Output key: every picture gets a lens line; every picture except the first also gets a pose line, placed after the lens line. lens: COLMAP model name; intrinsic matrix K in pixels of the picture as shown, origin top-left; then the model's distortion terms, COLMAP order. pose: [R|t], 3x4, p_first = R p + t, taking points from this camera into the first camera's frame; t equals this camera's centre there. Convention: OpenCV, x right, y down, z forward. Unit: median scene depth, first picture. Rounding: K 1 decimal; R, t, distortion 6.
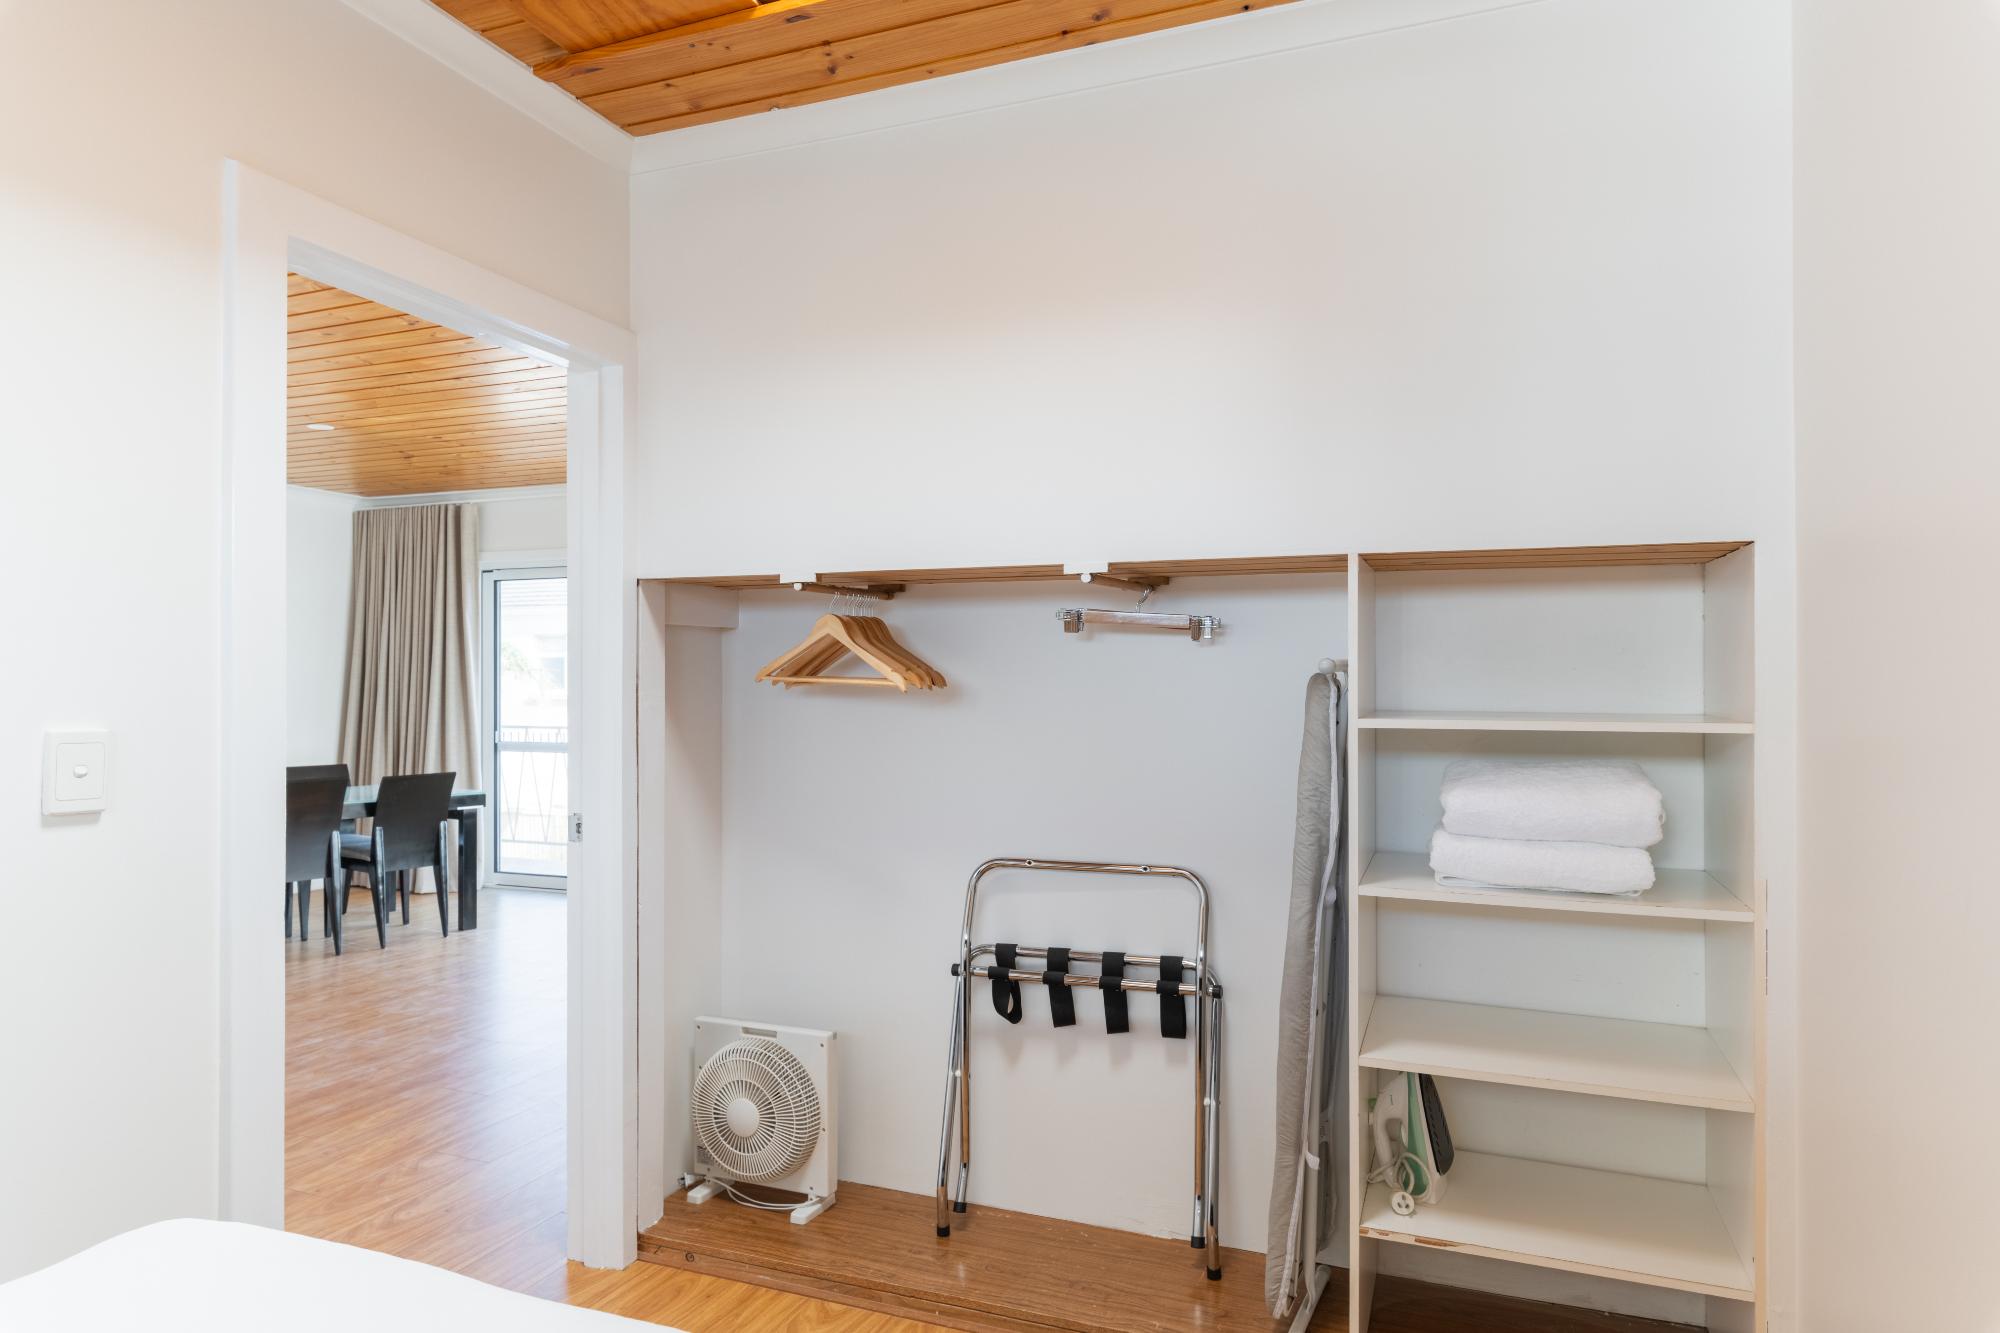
lens RADIAL K [[1159.9, 0, 1000.0], [0, 1159.9, 666.5], [0, 0, 1]] dist [0.001207, -0.000457]
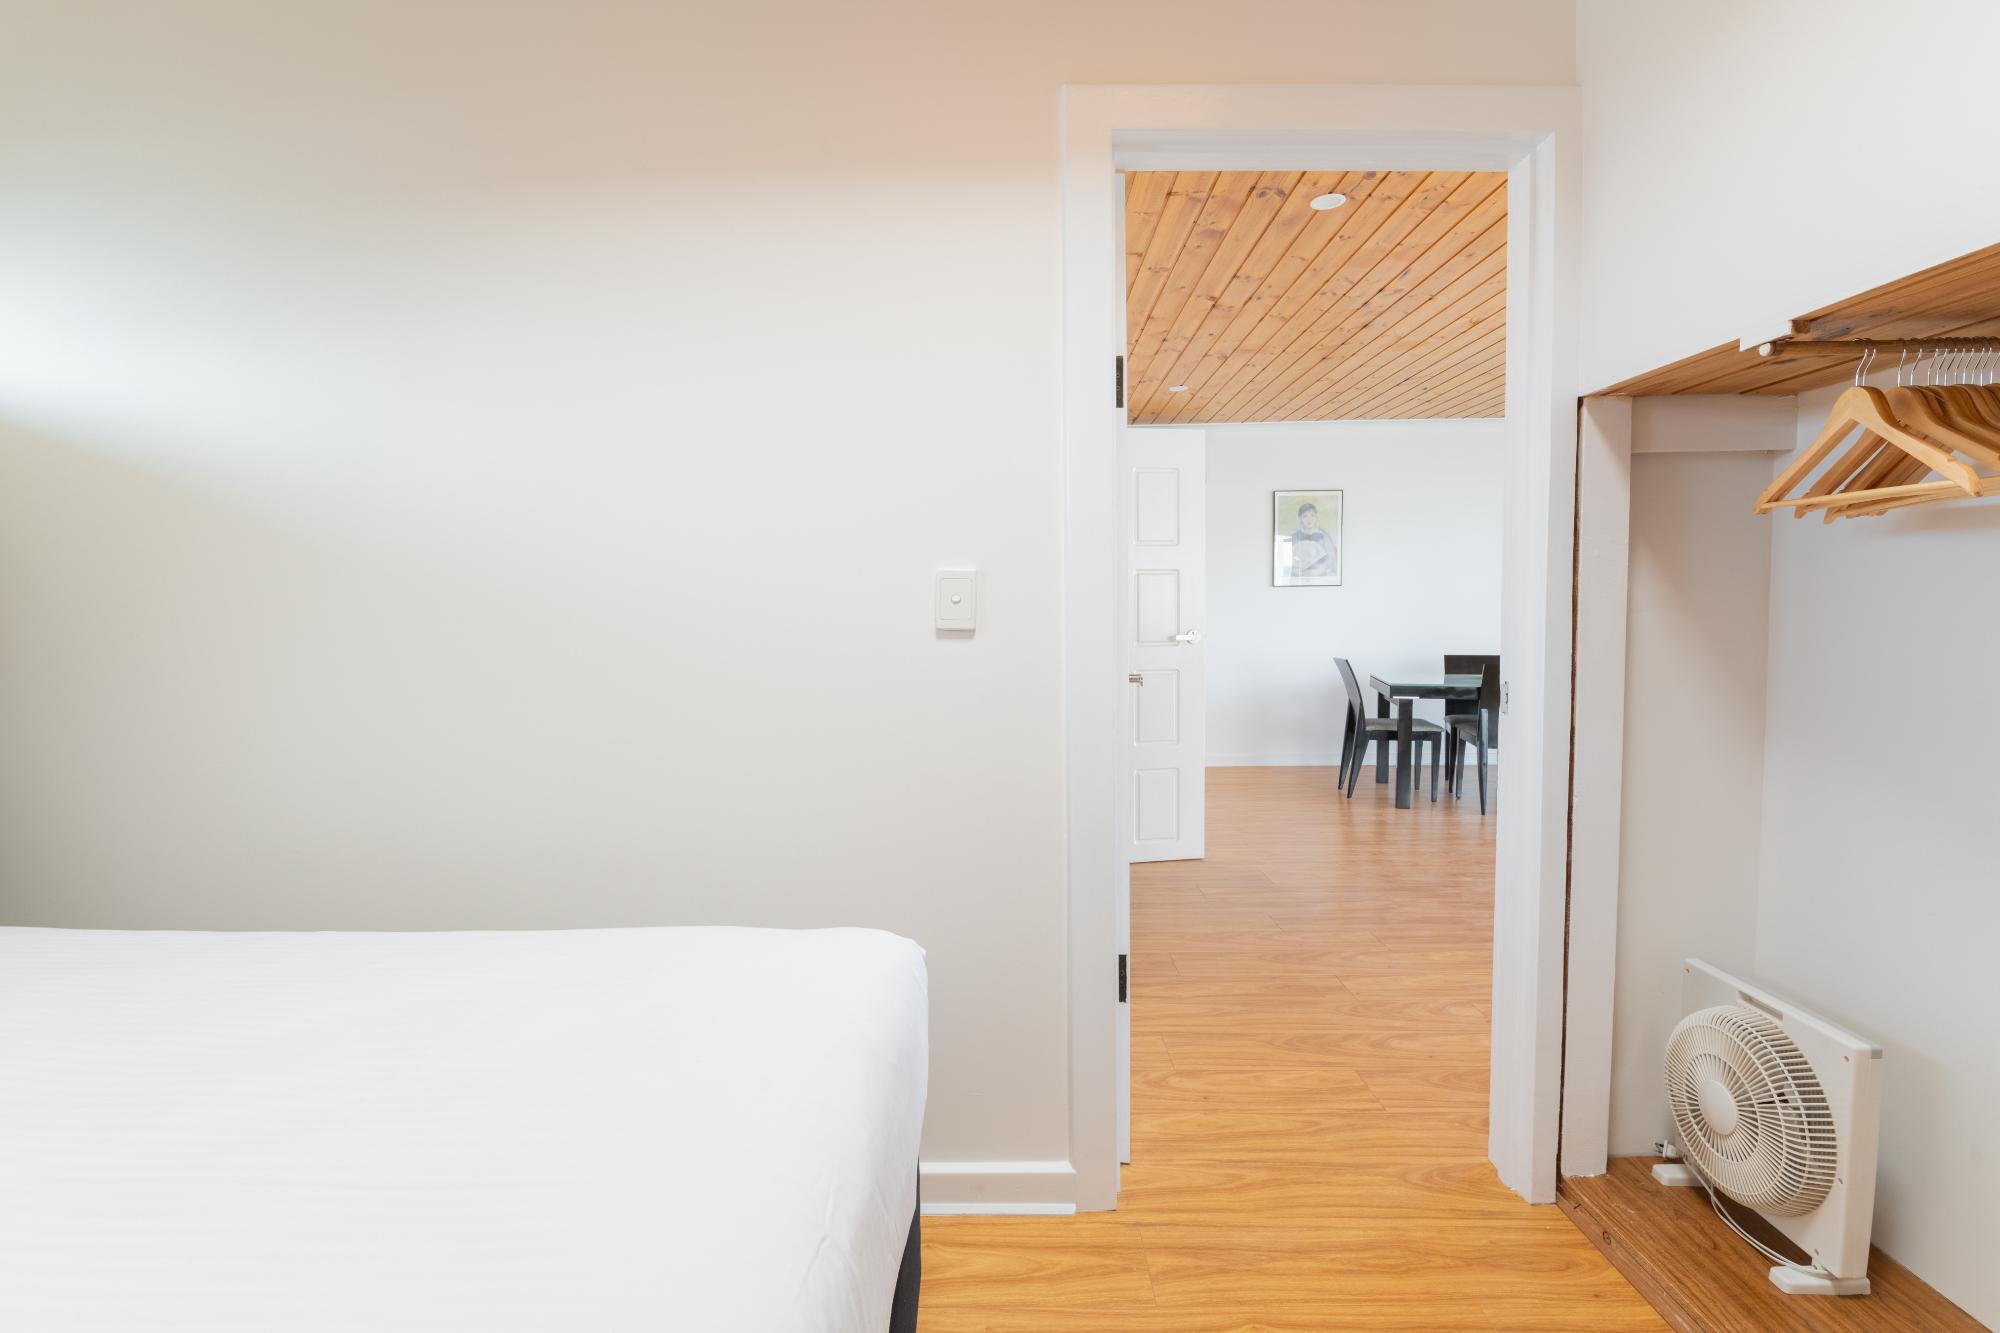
lens RADIAL K [[924.9, 0, 1000.0], [0, 924.9, 666.5], [0, 0, 1]] dist [-0.002310, -0.009080]
pose [[0.366443, 0.051477, -0.929015, 0.141231], [0.026256, 0.997499, 0.065628, 0.057146], [0.930070, -0.048441, 0.364175, 0.372623]]
